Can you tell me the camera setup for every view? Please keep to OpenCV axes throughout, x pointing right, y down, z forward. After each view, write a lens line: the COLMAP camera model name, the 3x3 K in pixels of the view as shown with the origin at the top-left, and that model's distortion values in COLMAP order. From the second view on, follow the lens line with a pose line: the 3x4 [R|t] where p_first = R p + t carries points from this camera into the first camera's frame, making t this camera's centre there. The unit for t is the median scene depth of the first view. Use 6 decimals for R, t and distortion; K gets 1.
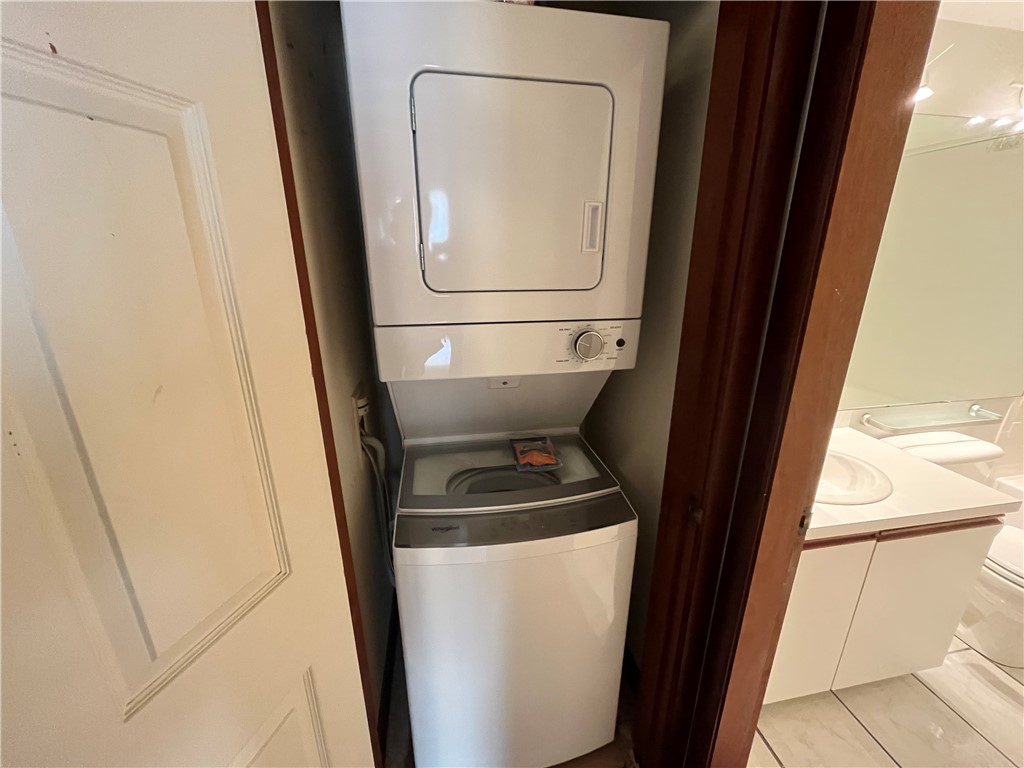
lens RADIAL K [[414.1, 0, 515.8], [0, 414.1, 386.5], [0, 0, 1]] dist [-0.001449, -0.000382]
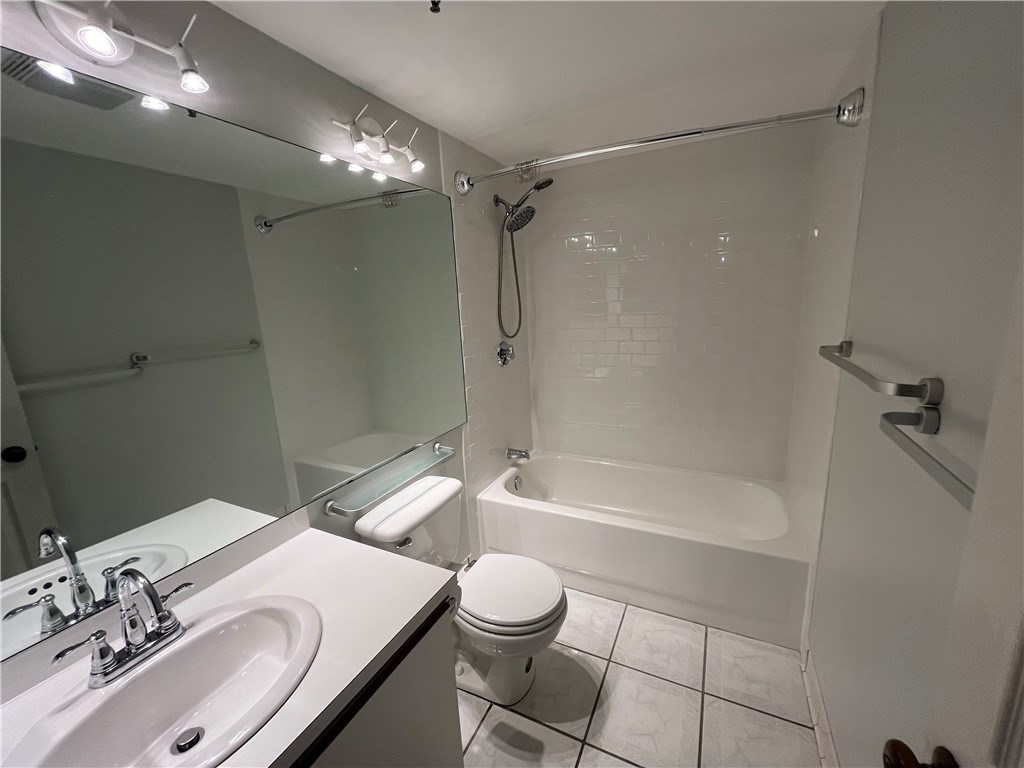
lens RADIAL K [[414.1, 0, 515.8], [0, 414.1, 386.5], [0, 0, 1]] dist [-0.001449, -0.000382]
pose [[0.612151, -0.196875, 0.765840, 0.507688], [0.285220, 0.958286, 0.018365, -0.054489], [-0.737510, 0.207191, 0.642768, 0.187587]]
